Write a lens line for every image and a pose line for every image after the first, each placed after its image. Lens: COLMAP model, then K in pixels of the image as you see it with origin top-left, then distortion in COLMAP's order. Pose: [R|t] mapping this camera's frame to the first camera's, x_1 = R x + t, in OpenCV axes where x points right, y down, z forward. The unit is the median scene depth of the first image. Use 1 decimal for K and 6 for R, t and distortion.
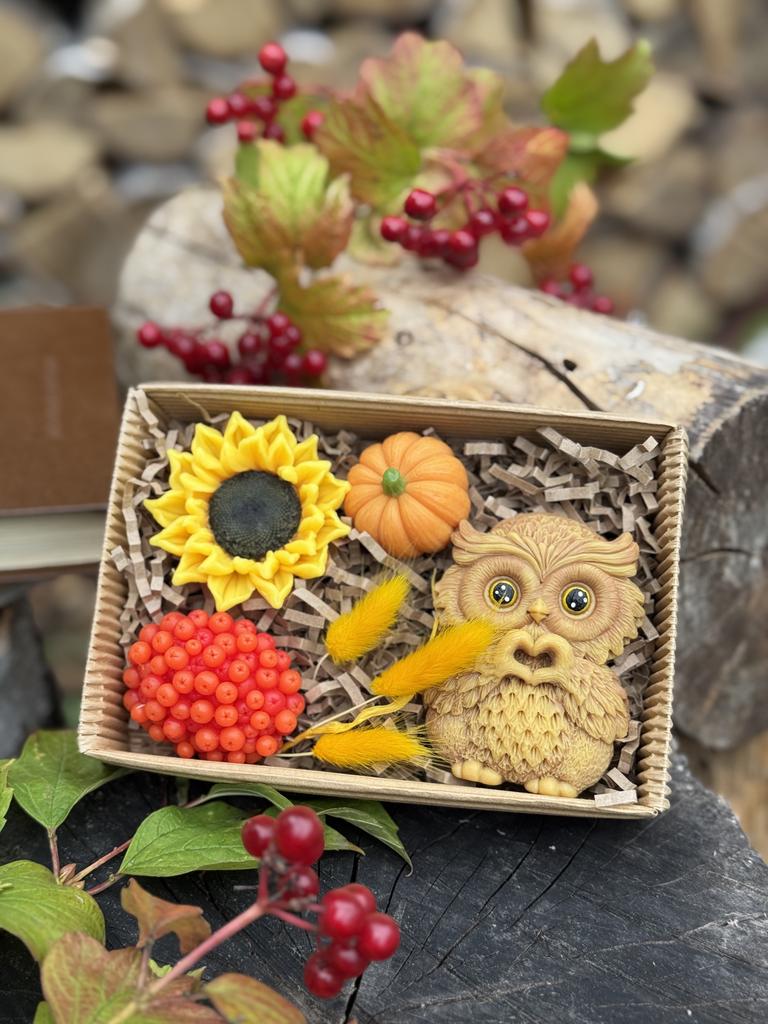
lens RADIAL K [[1434.3, 0, 401.8], [0, 1434.3, 545.5], [0, 0, 1]] dist [0.097158, -0.118837]
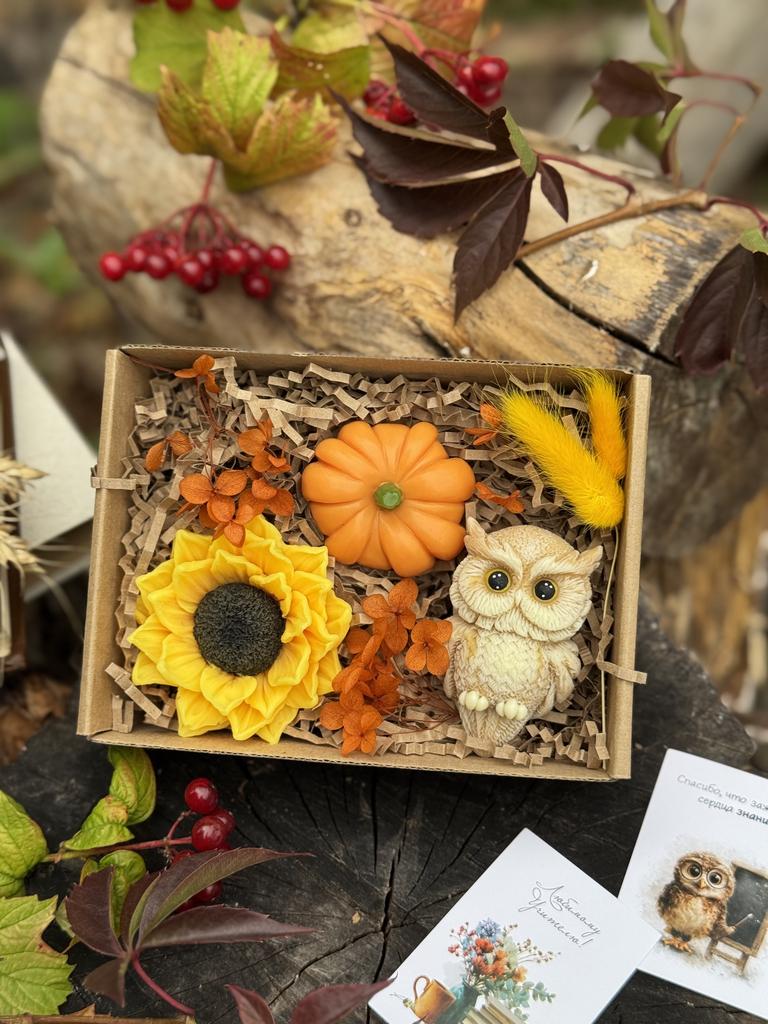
lens RADIAL K [[1424.0, 0, 383.6], [0, 1424.0, 536.2], [0, 0, 1]] dist [0.099688, -0.268596]
pose [[0.993131, -0.116986, 0.002152, -0.005566], [0.110531, 0.944054, 0.310717, -0.262379], [-0.038381, -0.308345, 0.950500, -0.006438]]
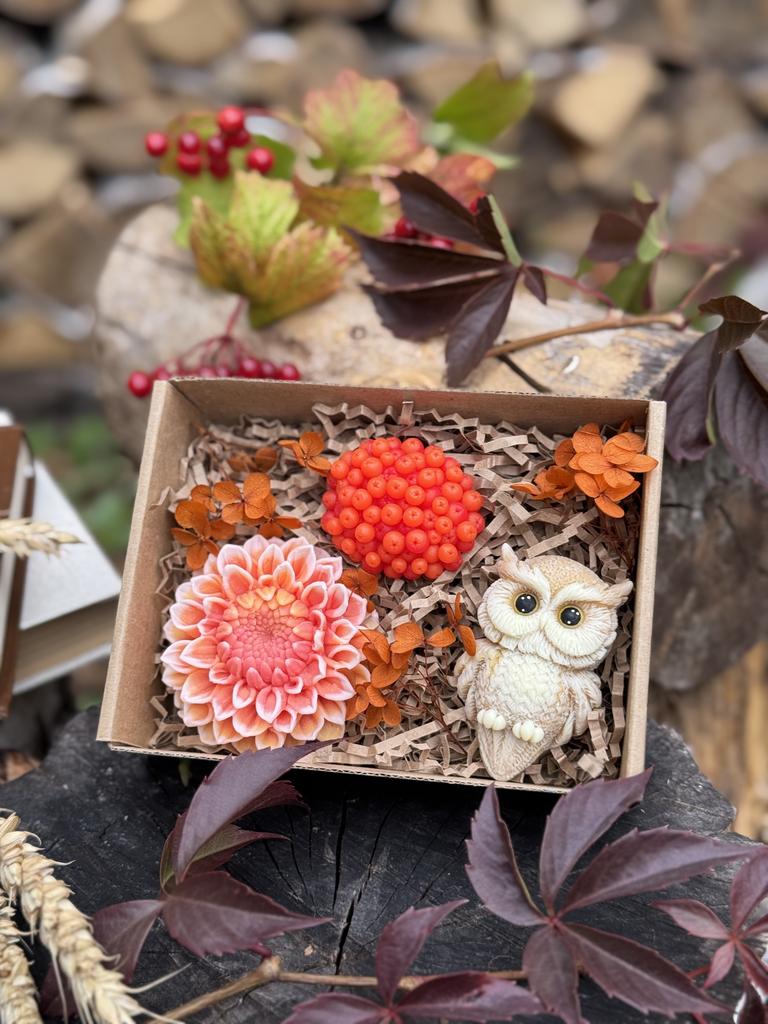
lens RADIAL K [[1424.0, 0, 383.6], [0, 1424.0, 536.2], [0, 0, 1]] dist [0.099688, -0.268596]
pose [[0.996984, -0.075293, -0.018832, 0.032158], [0.075422, 0.997132, 0.006270, 0.003581], [0.018306, -0.007672, 0.999803, -0.081882]]
